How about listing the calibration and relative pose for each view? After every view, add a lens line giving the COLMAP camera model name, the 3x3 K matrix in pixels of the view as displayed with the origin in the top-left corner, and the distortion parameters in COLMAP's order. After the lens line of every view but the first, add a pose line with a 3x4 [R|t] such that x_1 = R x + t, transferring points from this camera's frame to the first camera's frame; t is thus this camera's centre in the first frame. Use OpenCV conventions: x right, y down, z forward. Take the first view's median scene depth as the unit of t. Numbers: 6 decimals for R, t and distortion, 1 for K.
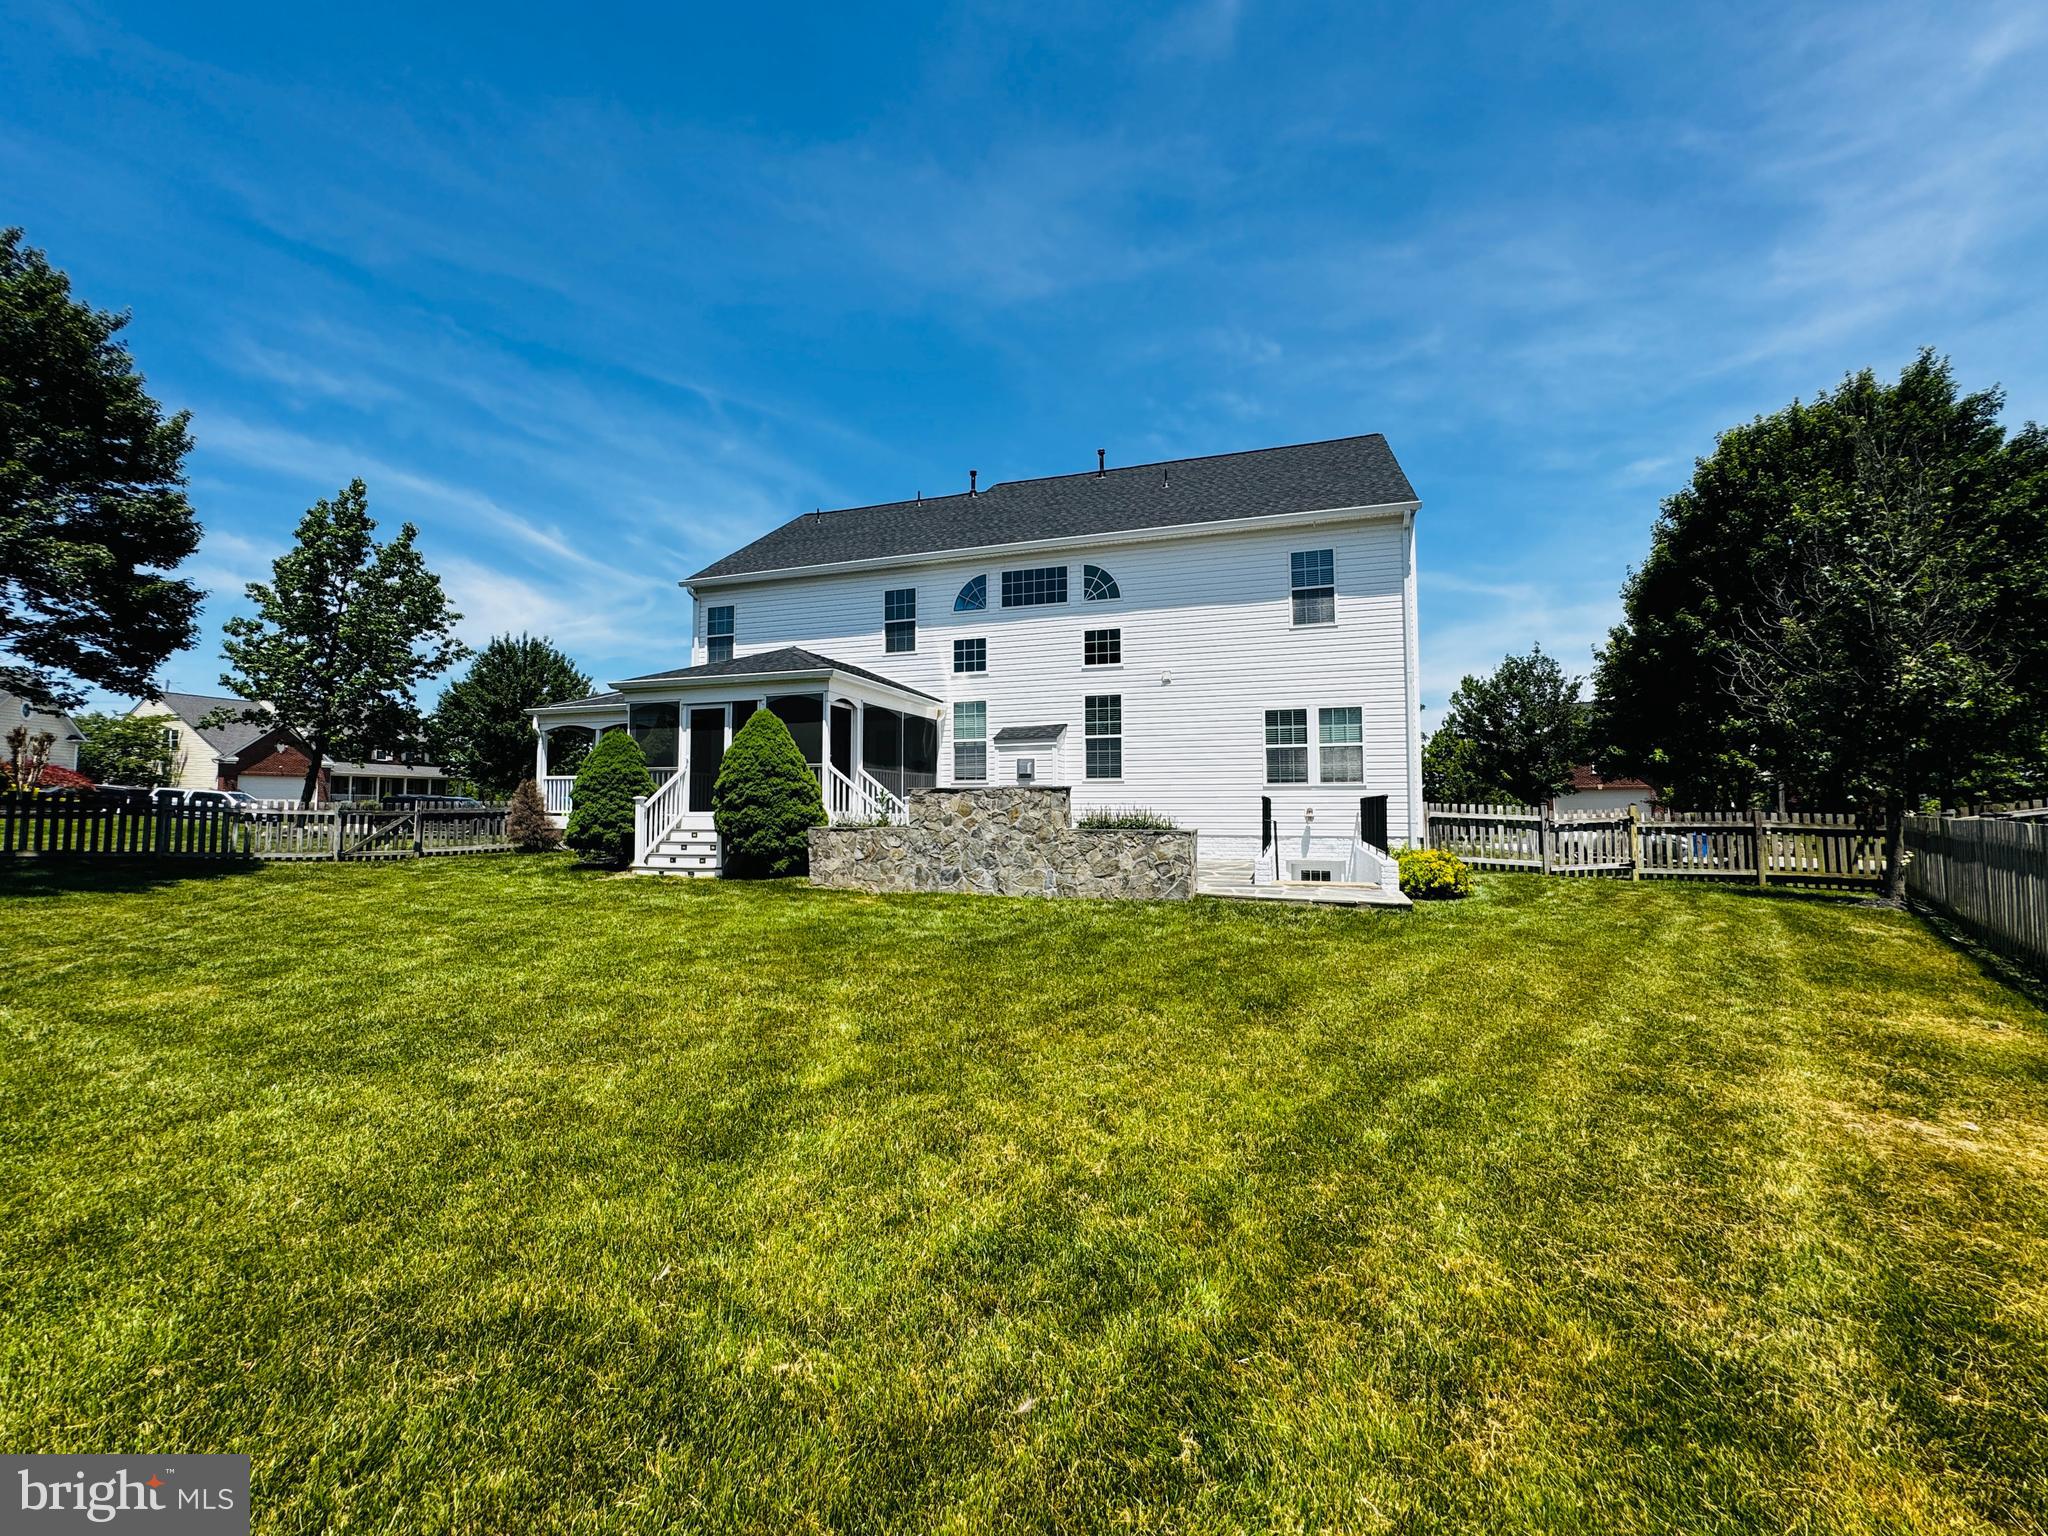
lens RADIAL K [[817.5, 0, 1025.4], [0, 817.5, 767.7], [0, 0, 1]] dist [-0.005457, -0.000124]
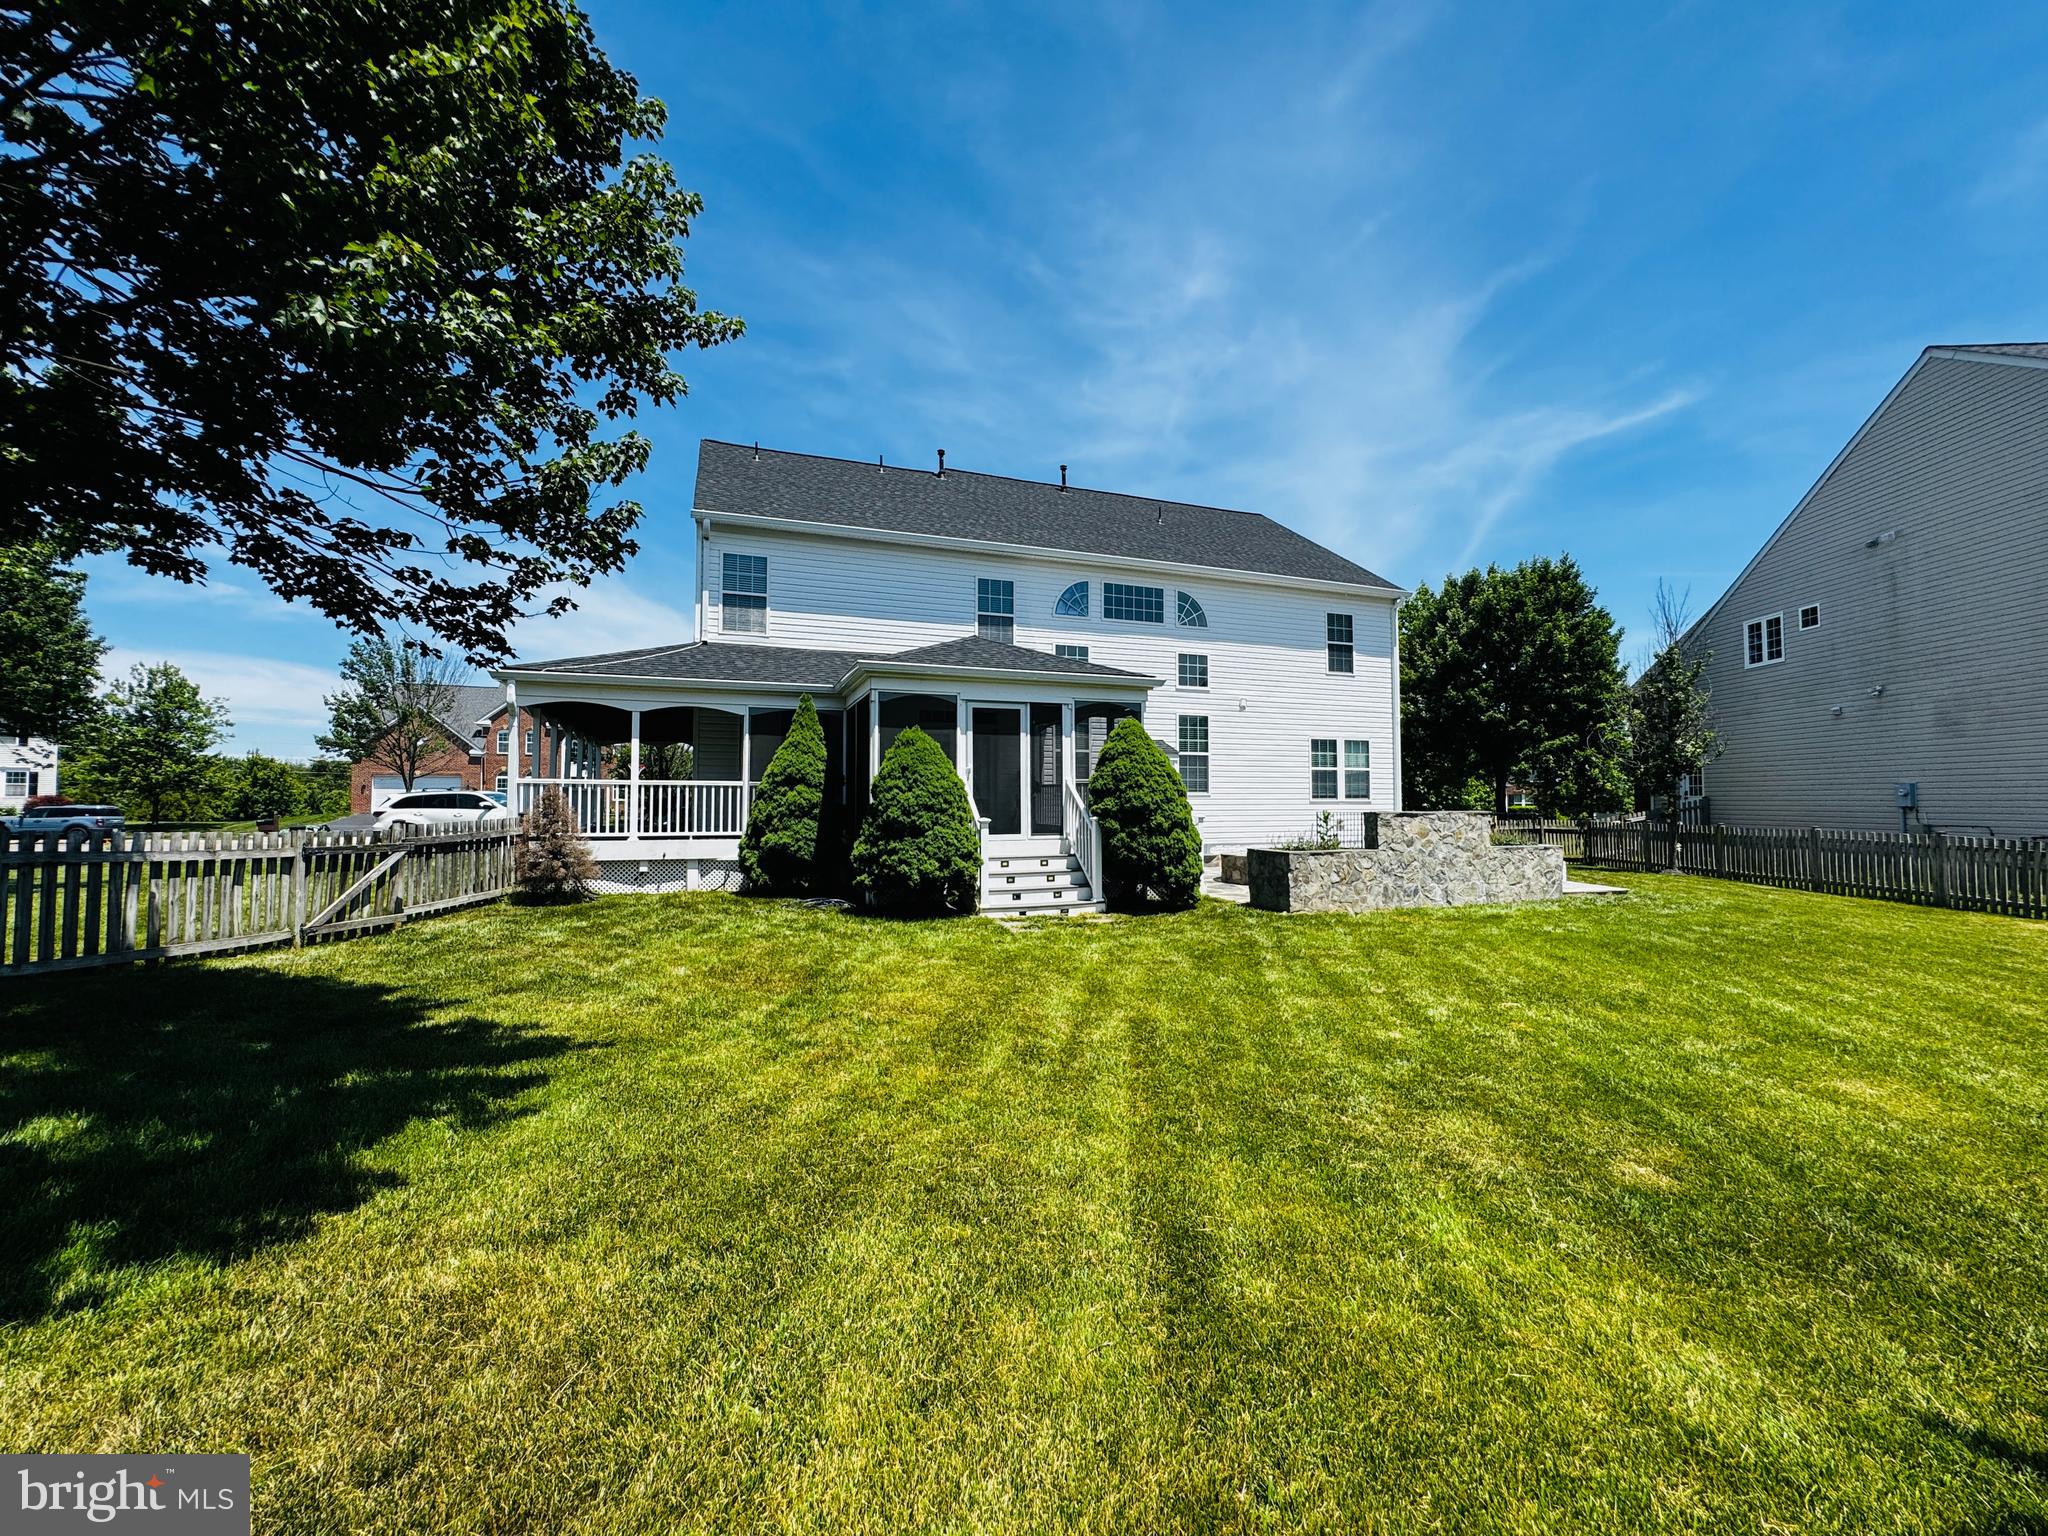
lens RADIAL K [[817.5, 0, 1025.3], [0, 817.5, 768.9], [0, 0, 1]] dist [-0.005457, -0.000124]
pose [[0.782527, 0.025471, 0.622096, -0.794661], [-0.032279, 0.999479, -0.000319, -0.011207], [-0.621780, -0.019831, 0.782941, 0.311476]]
